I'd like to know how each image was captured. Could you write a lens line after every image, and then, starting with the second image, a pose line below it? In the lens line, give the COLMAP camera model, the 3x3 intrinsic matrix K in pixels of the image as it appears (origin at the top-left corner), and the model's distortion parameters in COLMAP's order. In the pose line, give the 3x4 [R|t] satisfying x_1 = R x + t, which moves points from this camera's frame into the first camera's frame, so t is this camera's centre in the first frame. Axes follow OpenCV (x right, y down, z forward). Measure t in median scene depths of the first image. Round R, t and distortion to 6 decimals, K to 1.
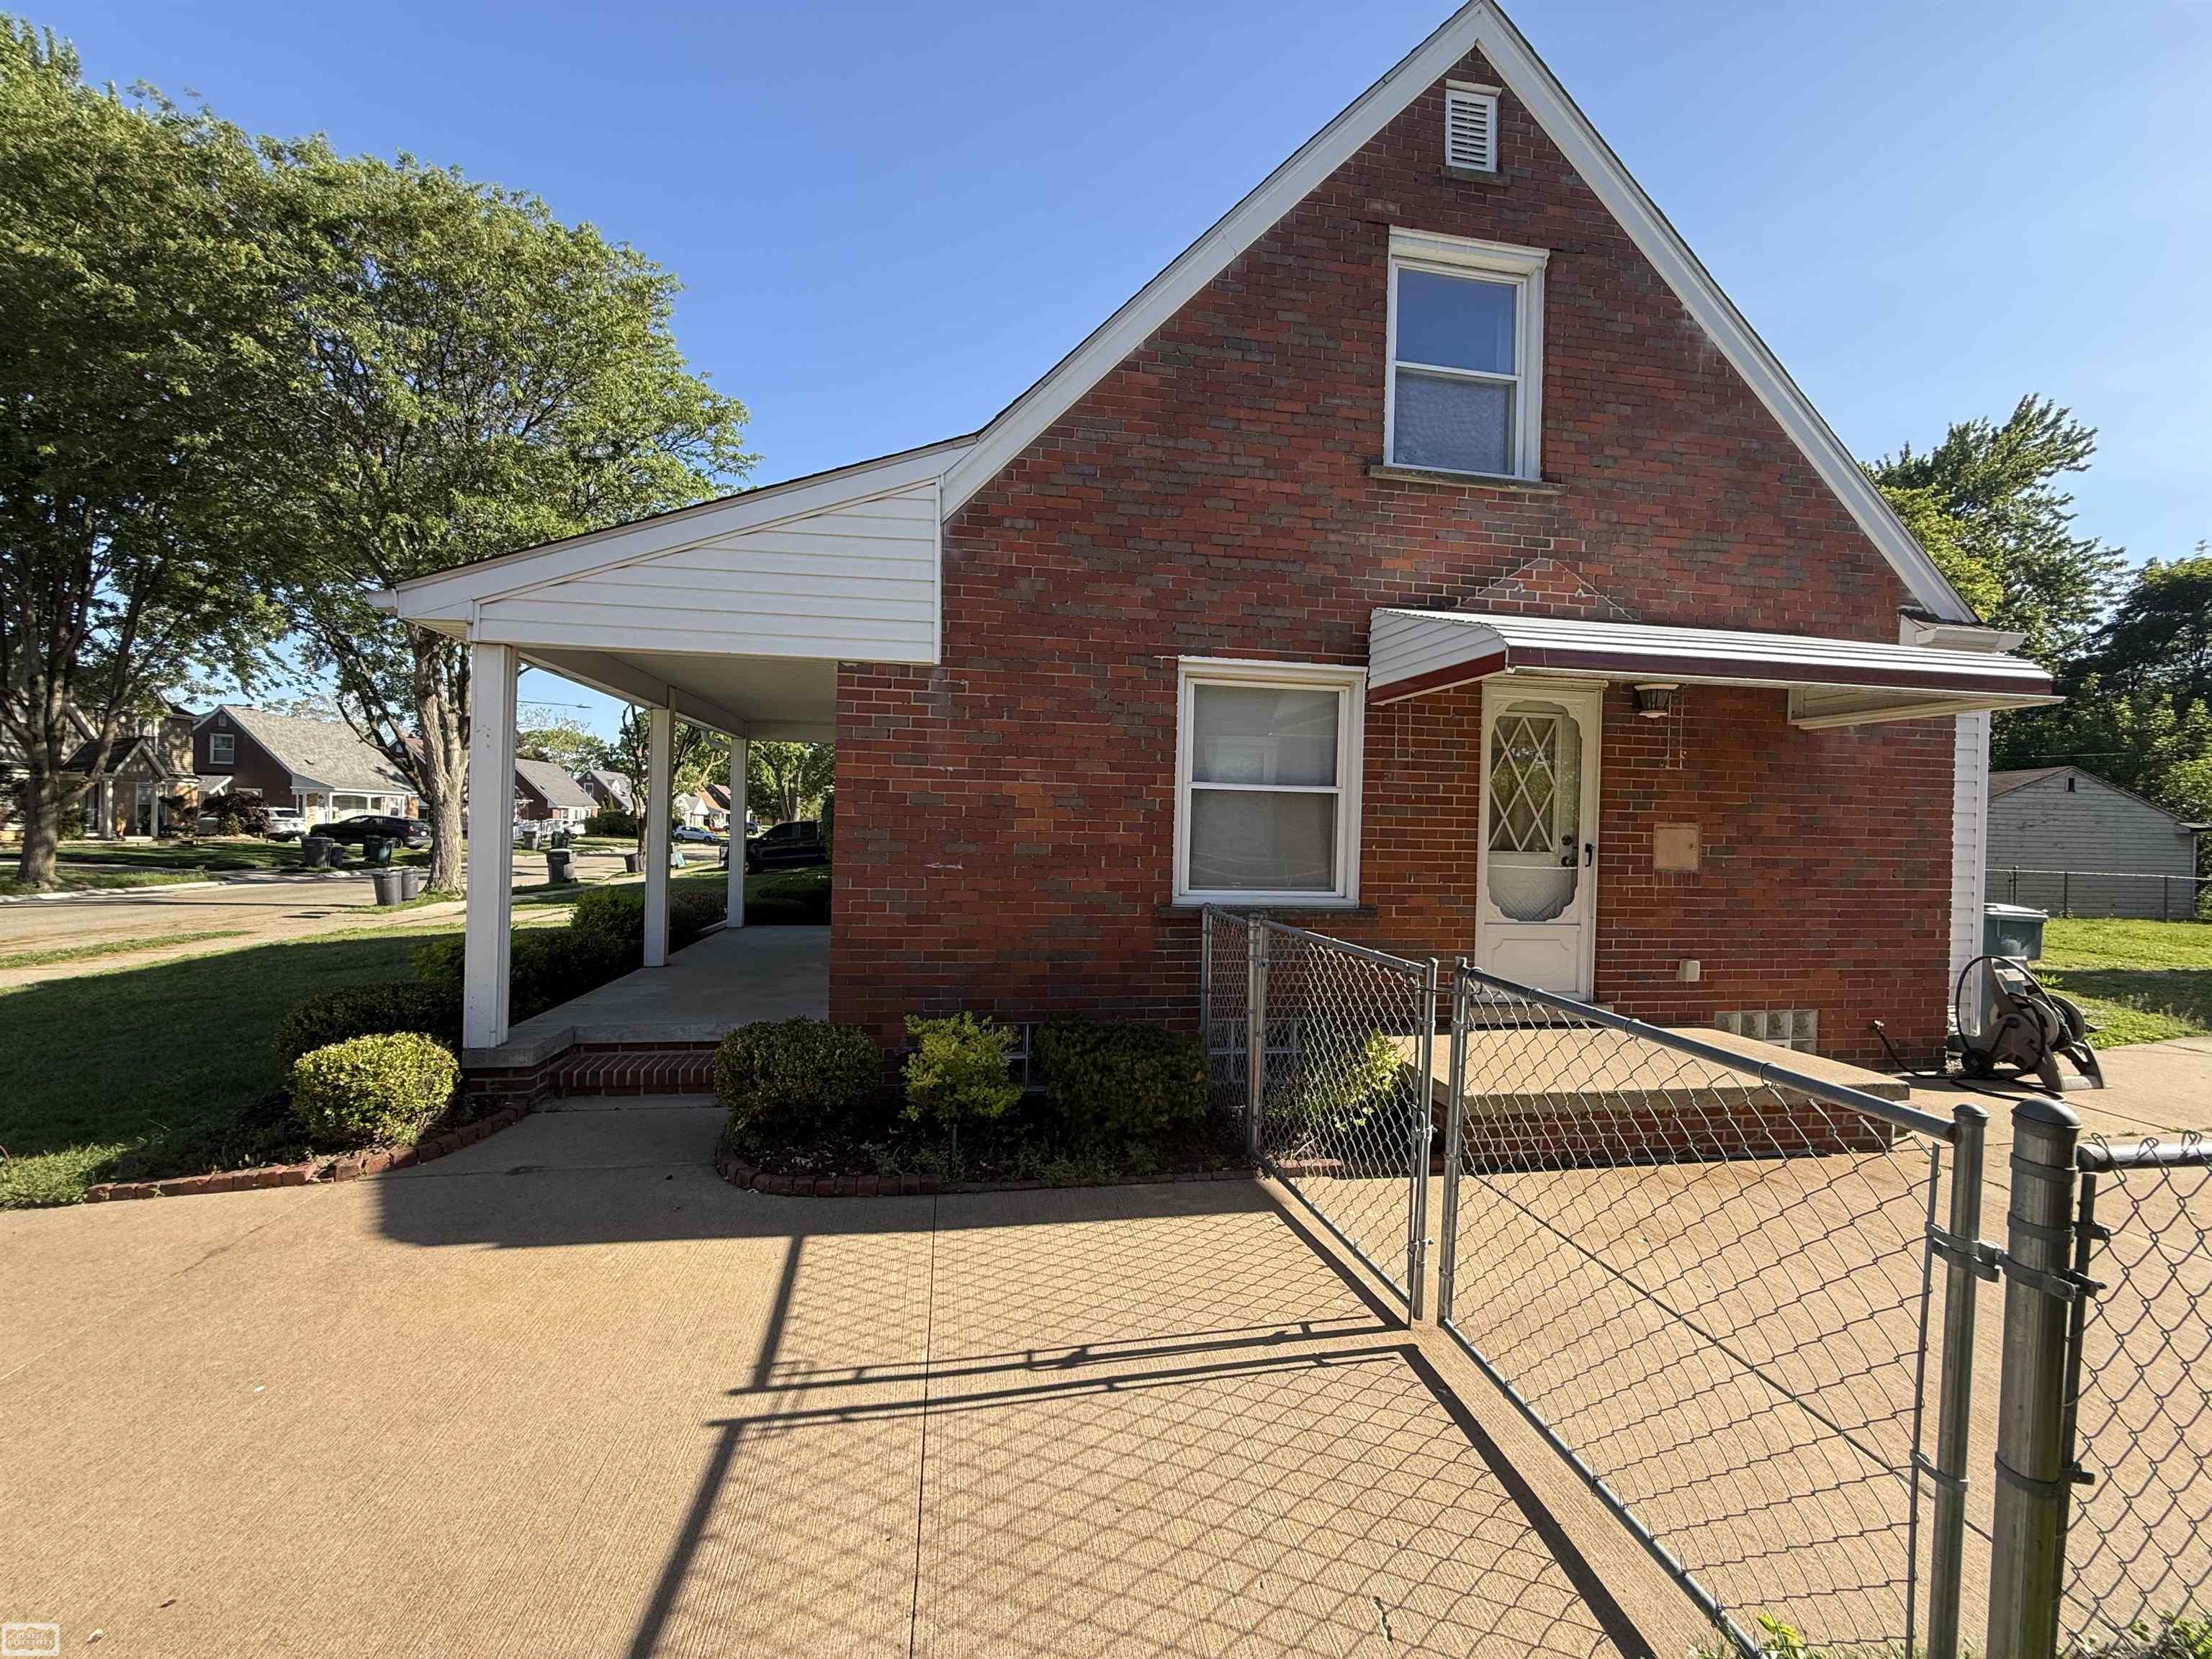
lens RADIAL K [[873.2, 0, 1096.4], [0, 873.2, 831.7], [0, 0, 1]] dist [0.000778, 0.000050]
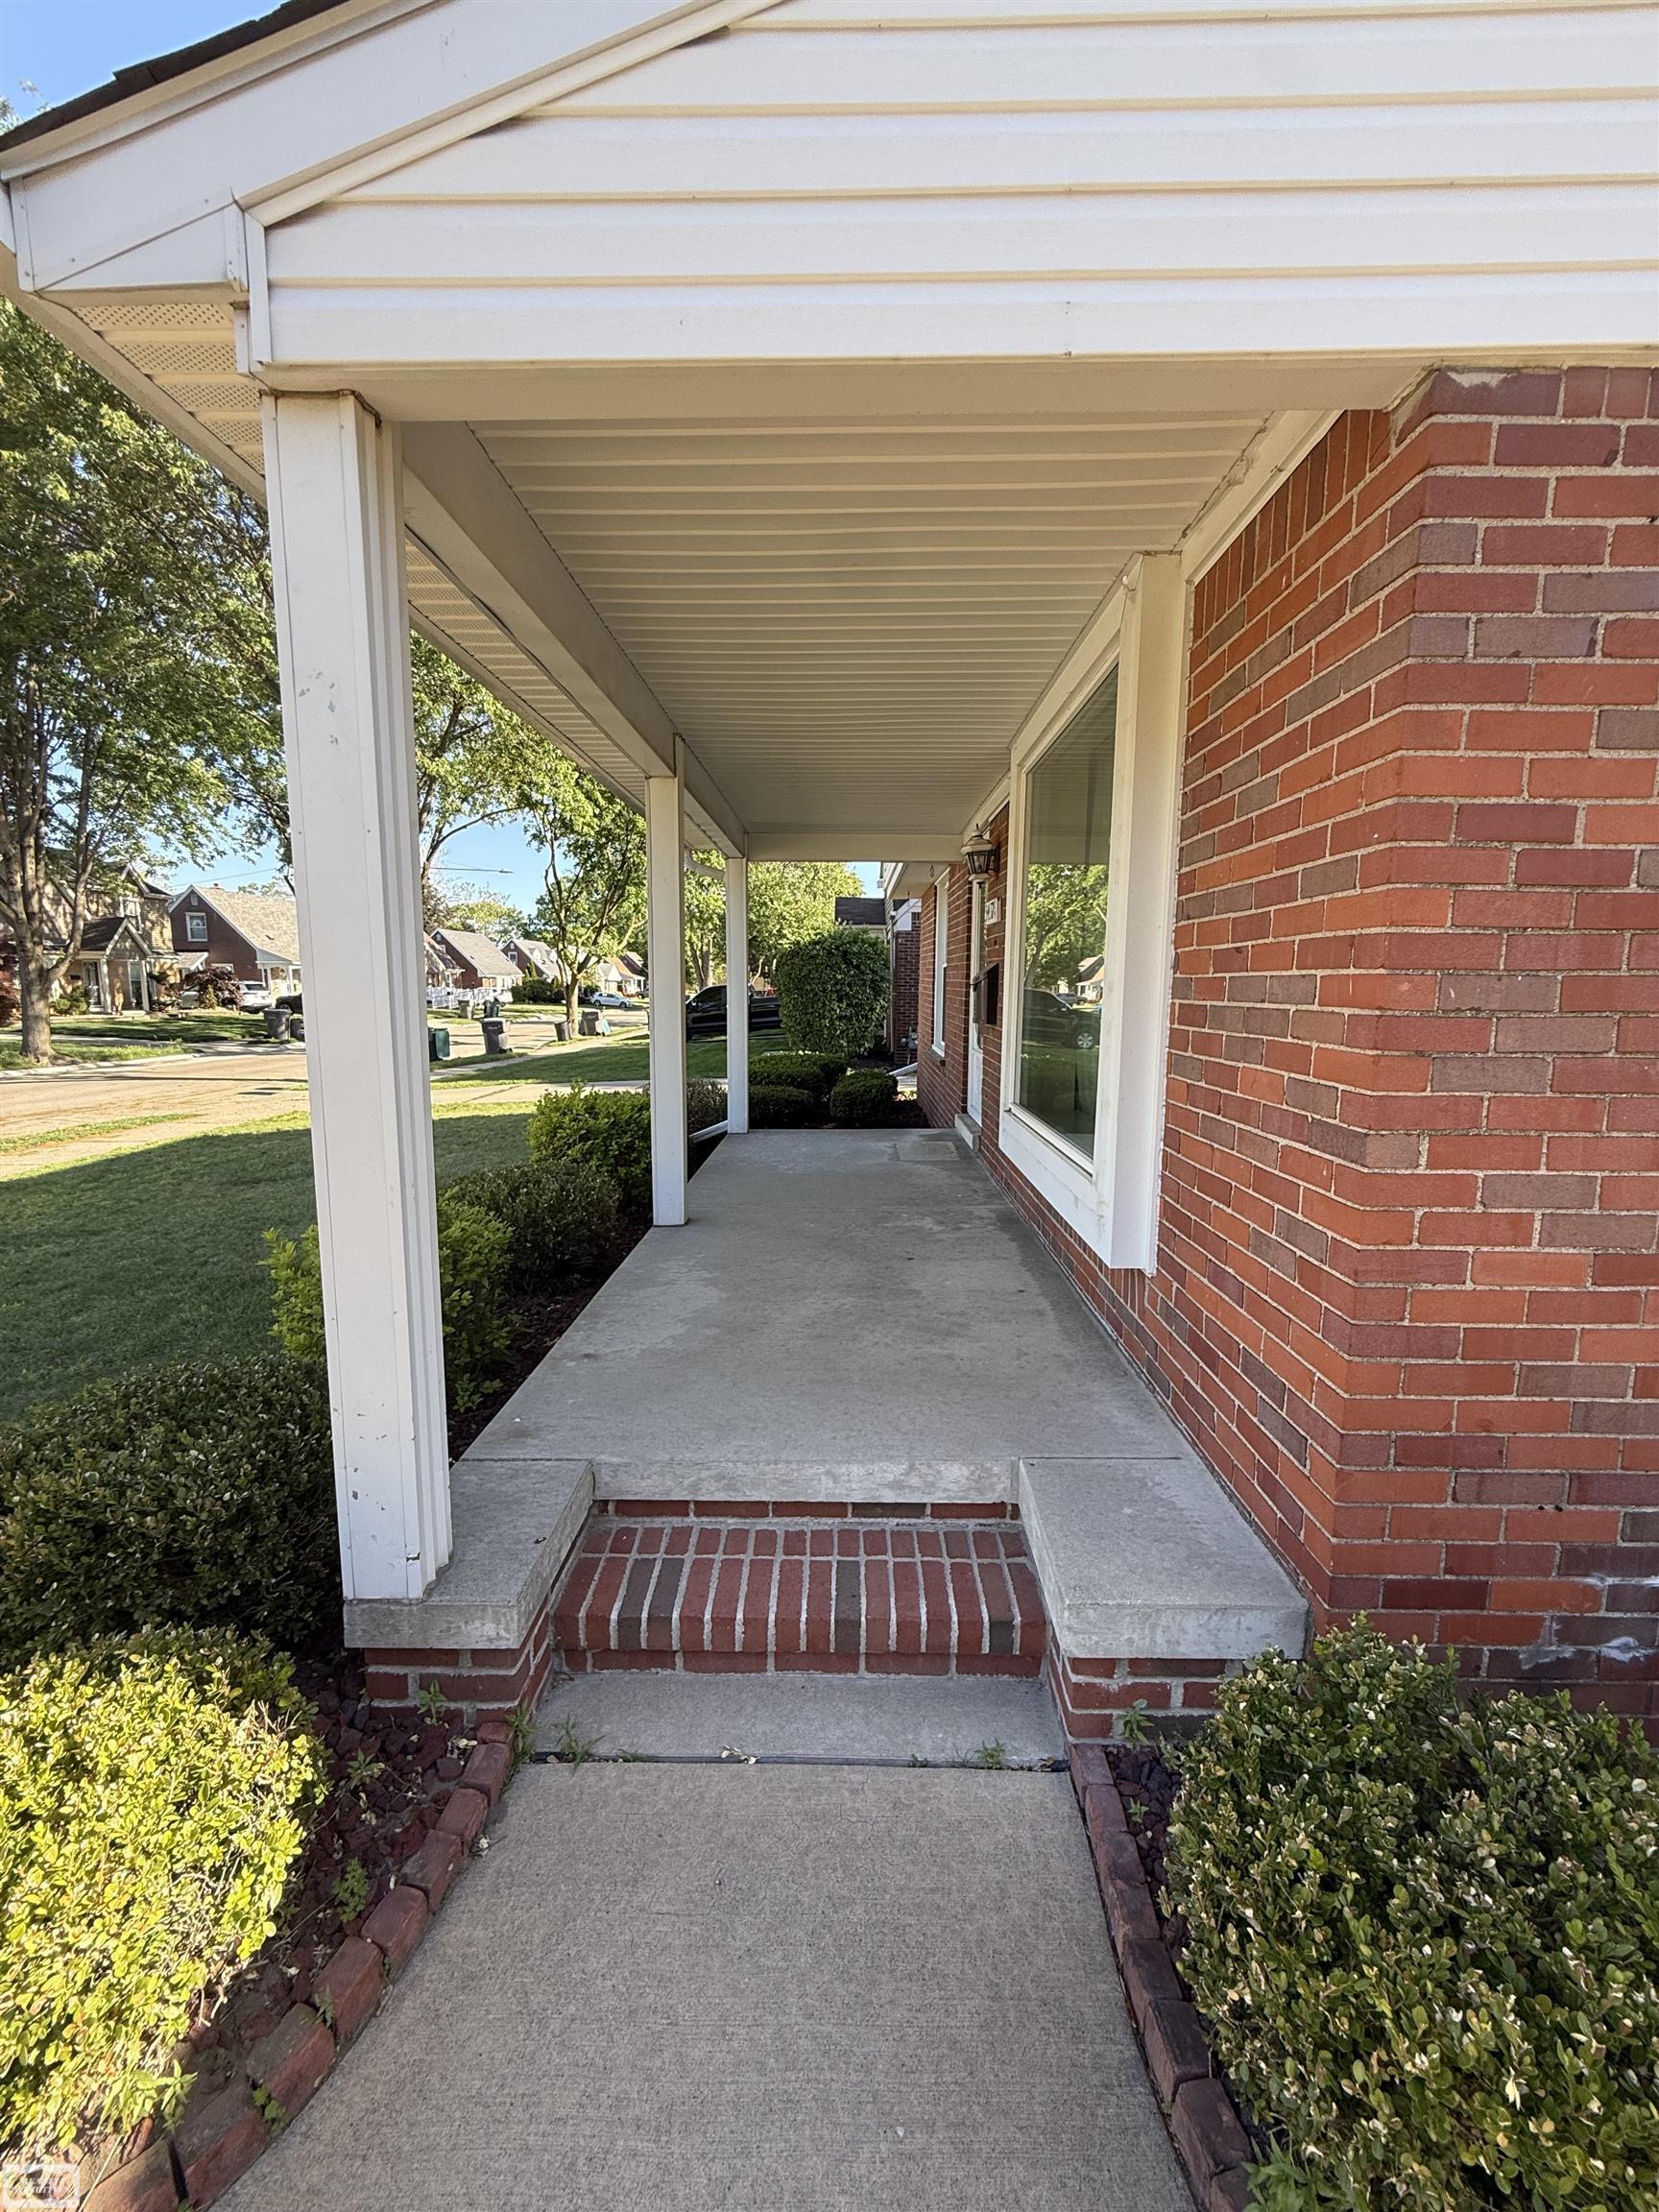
lens RADIAL K [[873.2, 0, 829.8], [0, 873.2, 1097.7], [0, 0, 1]] dist [0.000778, 0.000050]
pose [[0.983594, 0.003848, -0.180353, -0.379573], [0.017756, 0.992852, 0.118020, -0.001330], [0.179518, -0.119286, 0.976496, 0.582482]]
